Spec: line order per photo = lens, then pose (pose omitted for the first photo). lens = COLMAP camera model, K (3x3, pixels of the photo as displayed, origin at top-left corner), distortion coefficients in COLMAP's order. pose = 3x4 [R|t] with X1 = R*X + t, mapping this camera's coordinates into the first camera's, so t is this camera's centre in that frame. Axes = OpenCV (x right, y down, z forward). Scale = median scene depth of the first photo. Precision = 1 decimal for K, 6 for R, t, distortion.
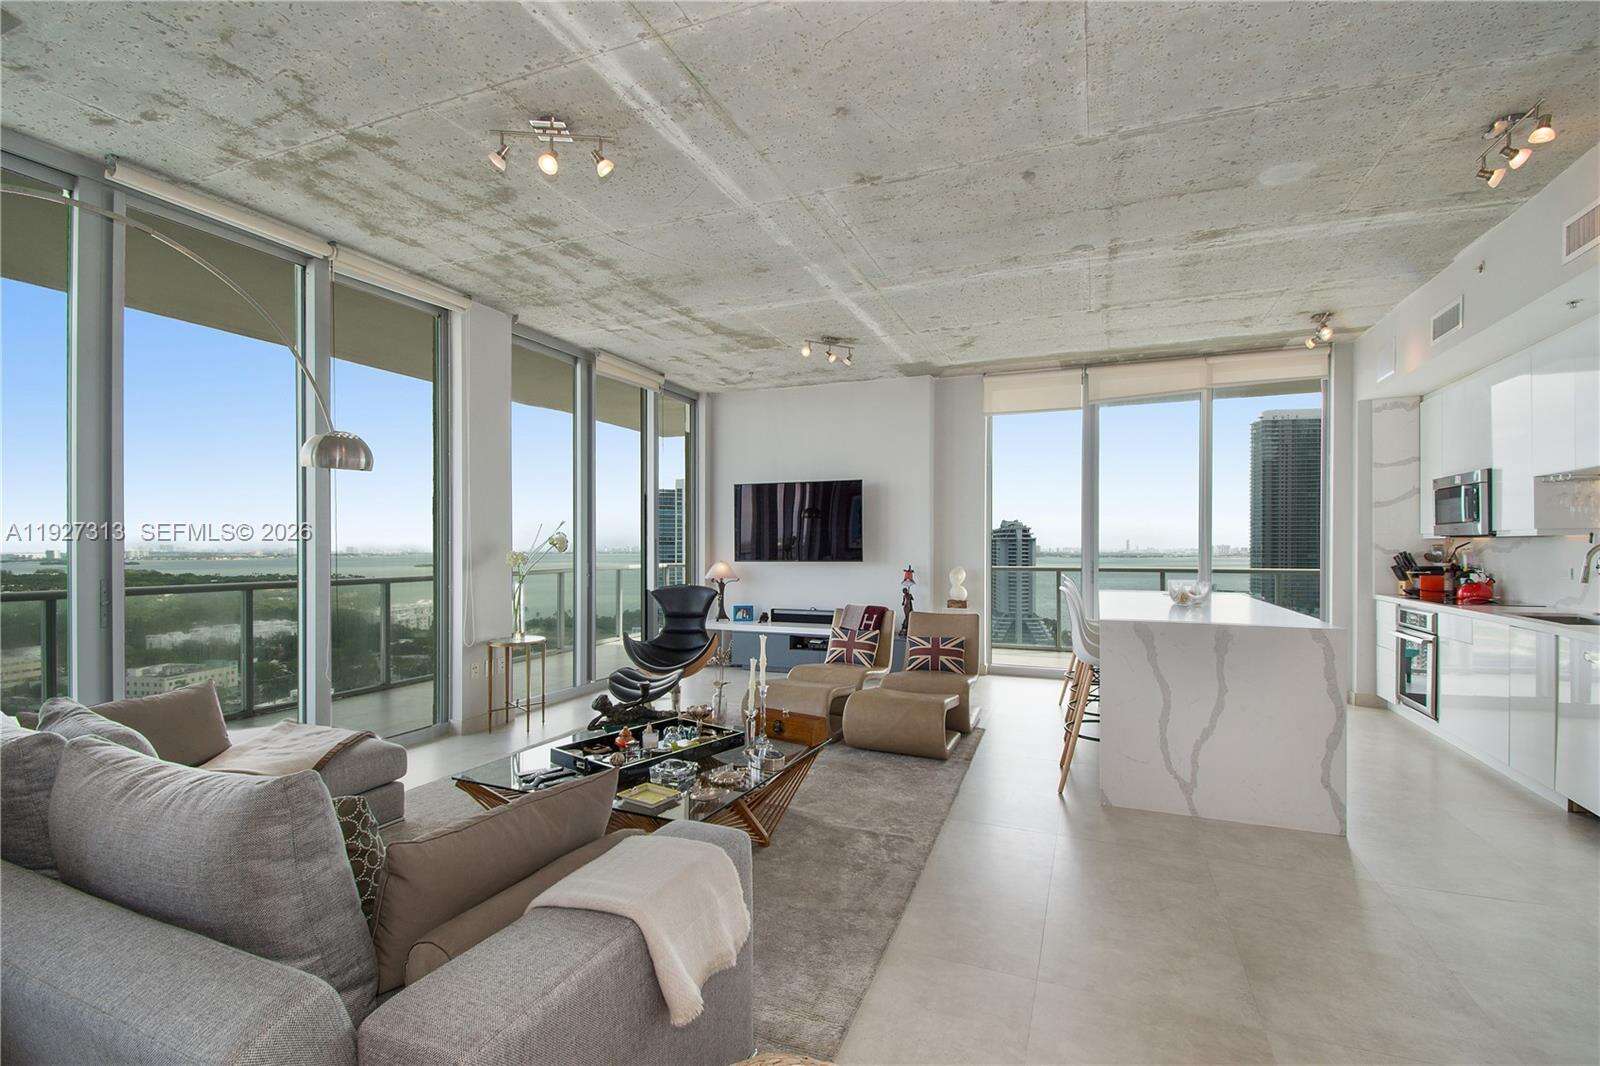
lens RADIAL K [[761.8, 0, 705.4], [0, 761.8, 554.4], [0, 0, 1]] dist [0.029353, -0.022610]
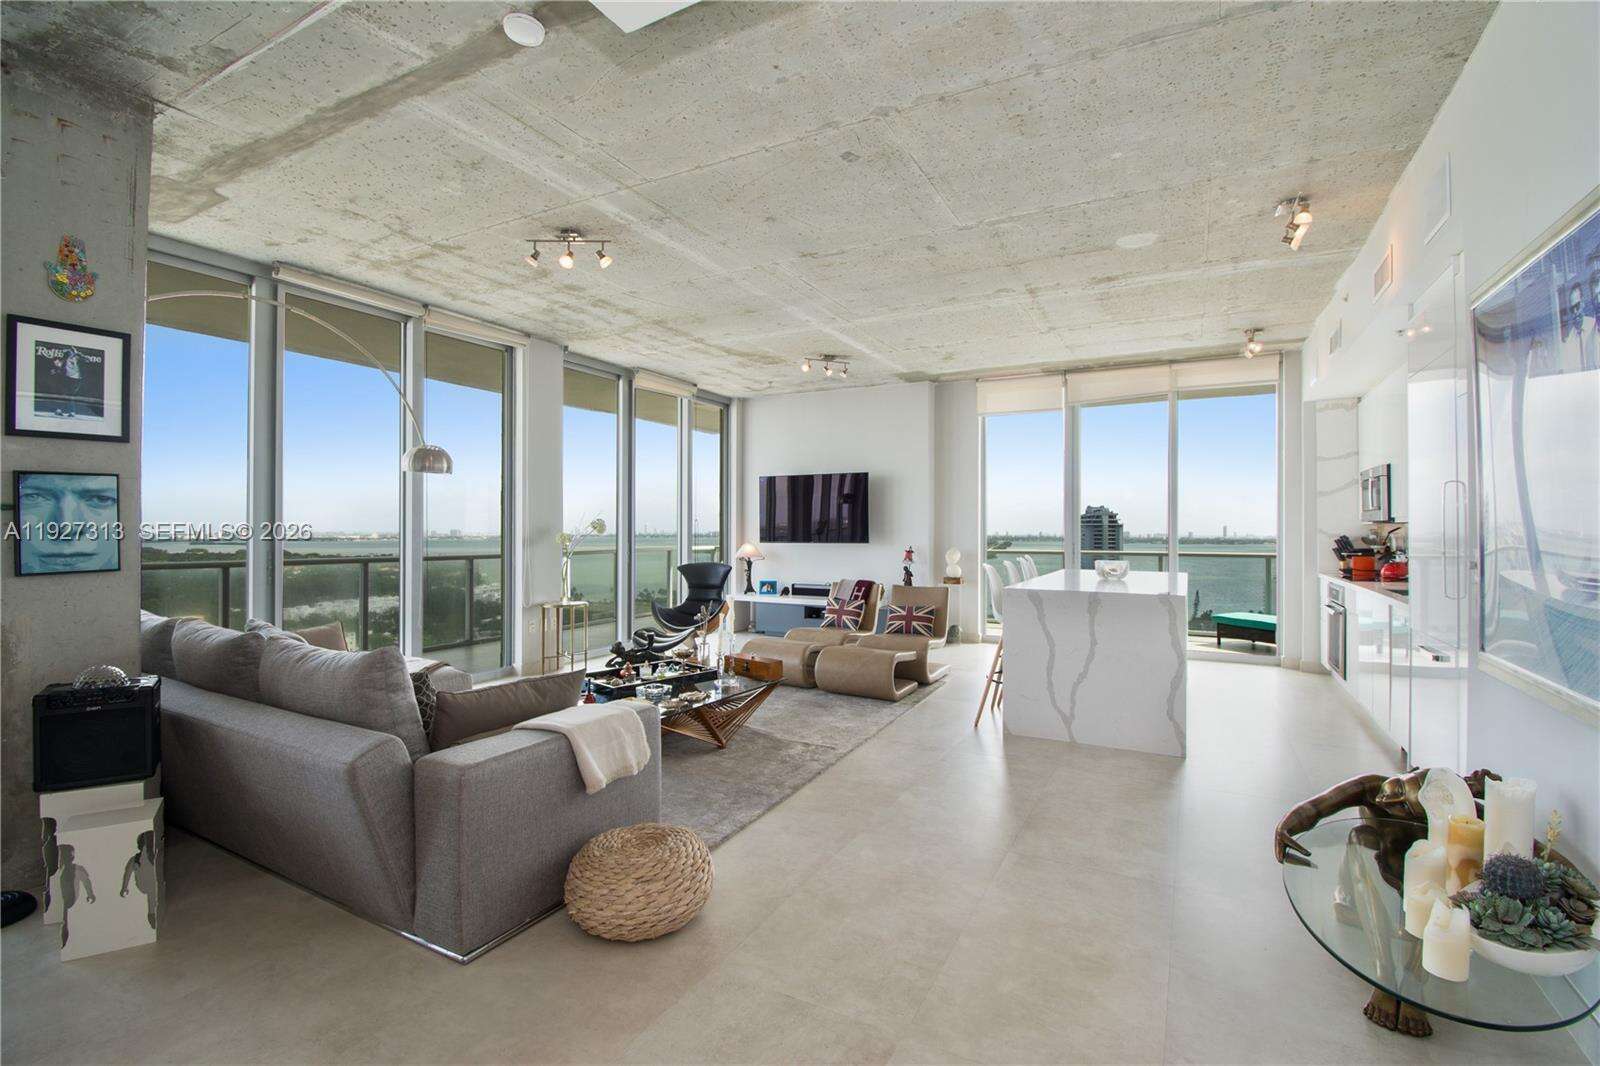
lens RADIAL K [[733.9, 0, 718.1], [0, 733.9, 531.2], [0, 0, 1]] dist [0.003161, -0.000329]
pose [[0.996226, 0.002321, -0.086760, 0.112679], [-0.003077, 0.999958, -0.008584, 0.002495], [0.086737, 0.008818, 0.996192, -0.191587]]
